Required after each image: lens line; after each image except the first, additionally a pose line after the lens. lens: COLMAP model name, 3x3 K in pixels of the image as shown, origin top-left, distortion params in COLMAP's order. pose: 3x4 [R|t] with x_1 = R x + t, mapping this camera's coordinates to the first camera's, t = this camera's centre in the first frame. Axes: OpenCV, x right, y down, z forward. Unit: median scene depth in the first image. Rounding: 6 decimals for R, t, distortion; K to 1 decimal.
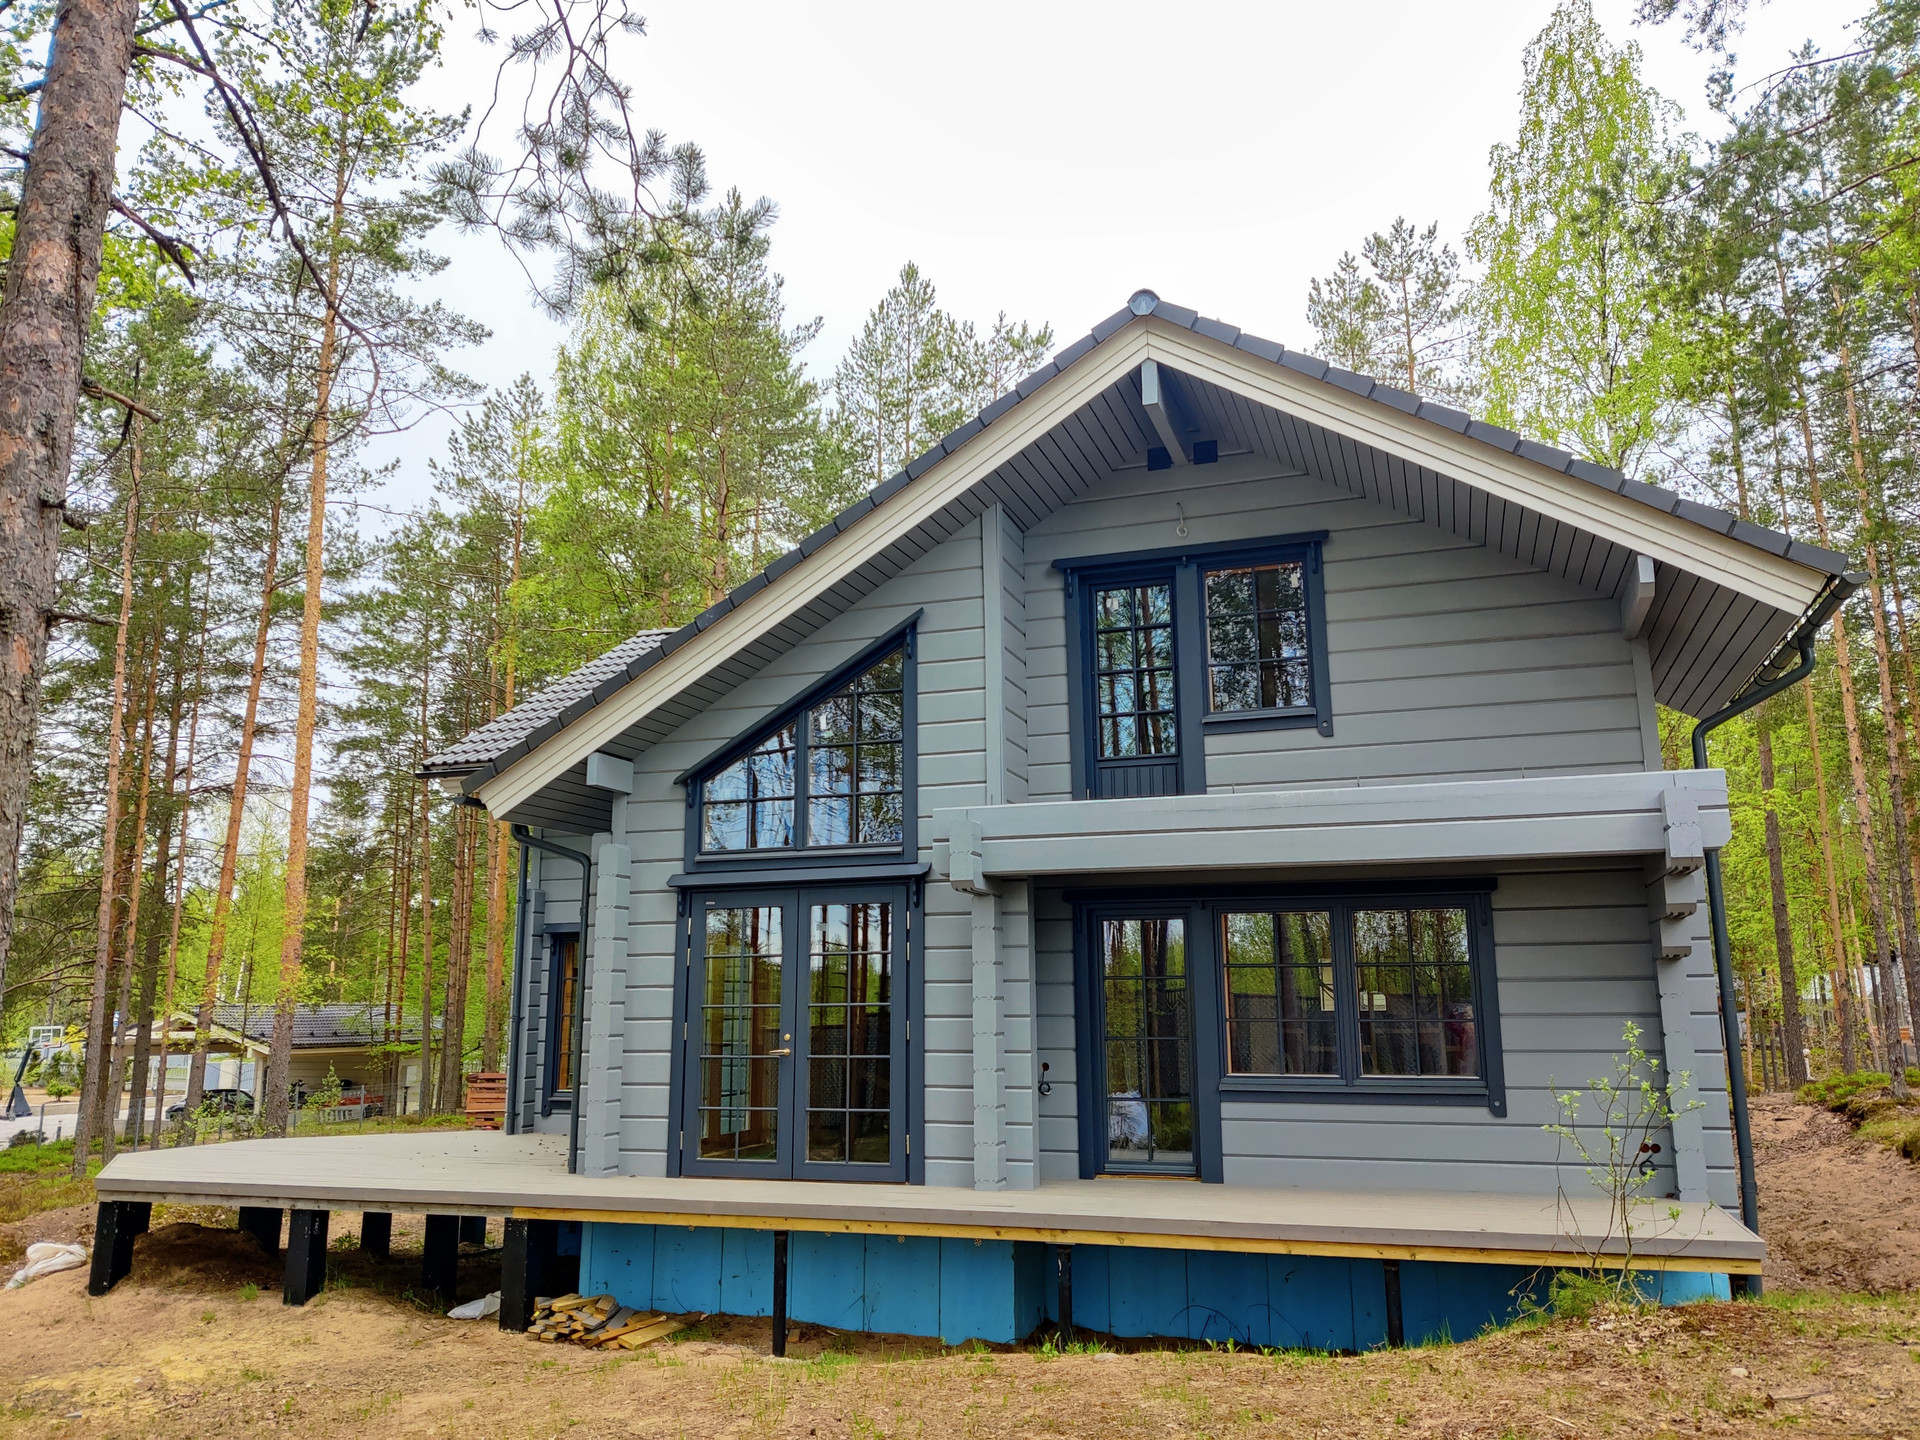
lens RADIAL K [[1459.2, 0, 958.5], [0, 1459.2, 704.4], [0, 0, 1]] dist [0.021189, -0.027003]
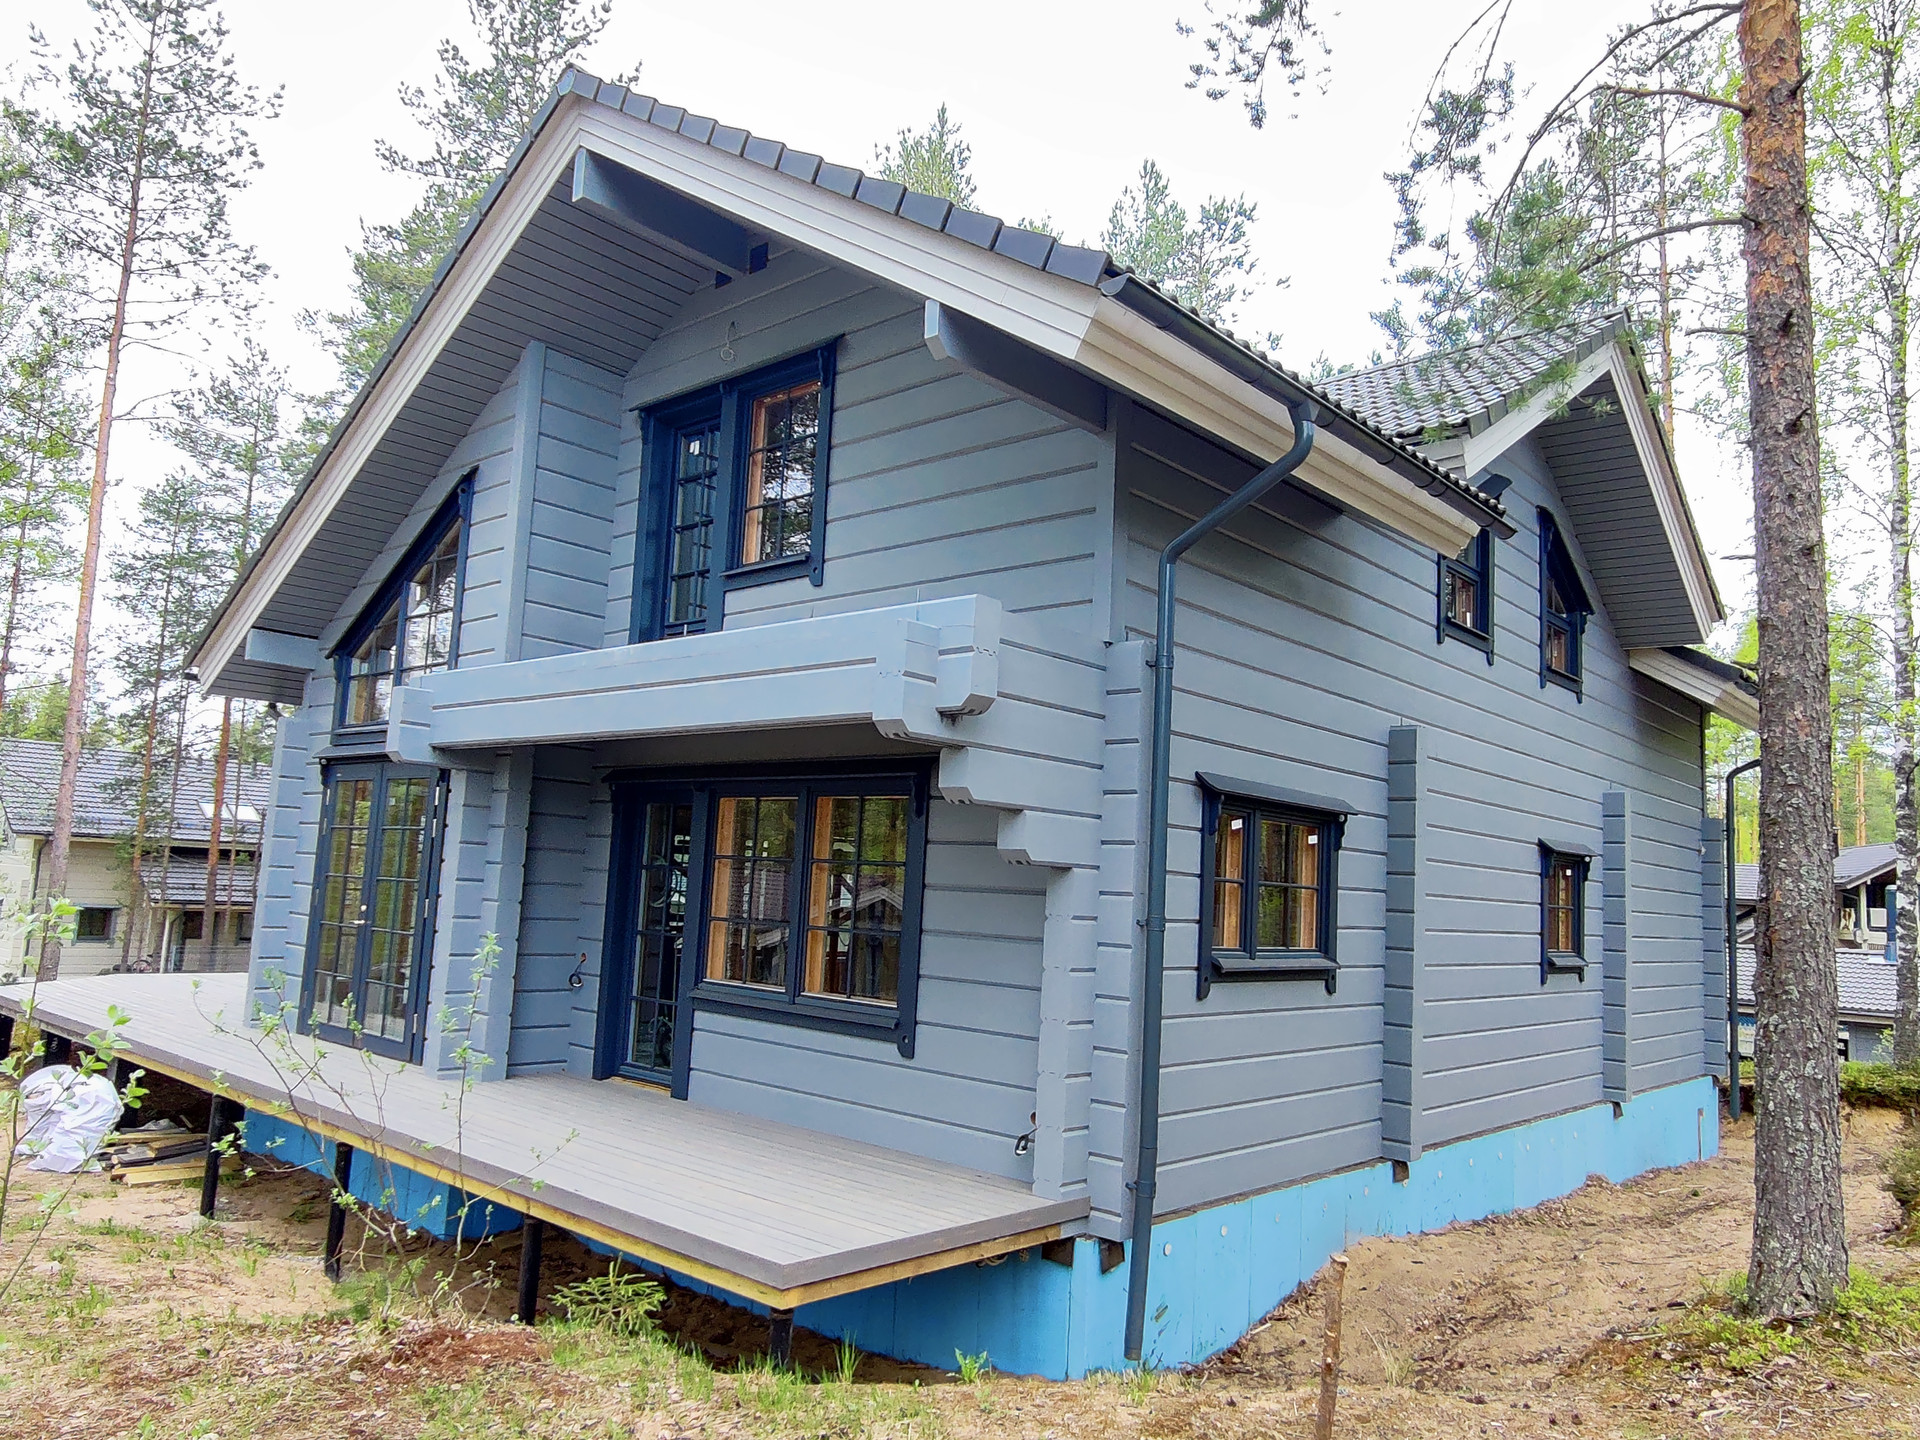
lens RADIAL K [[1320.7, 0, 976.7], [0, 1320.7, 730.5], [0, 0, 1]] dist [-0.006999, -0.000176]
pose [[0.924100, 0.006891, -0.382090, 0.618301], [0.021516, 0.997313, 0.070025, 0.052692], [0.381546, -0.072931, 0.921468, 0.341185]]
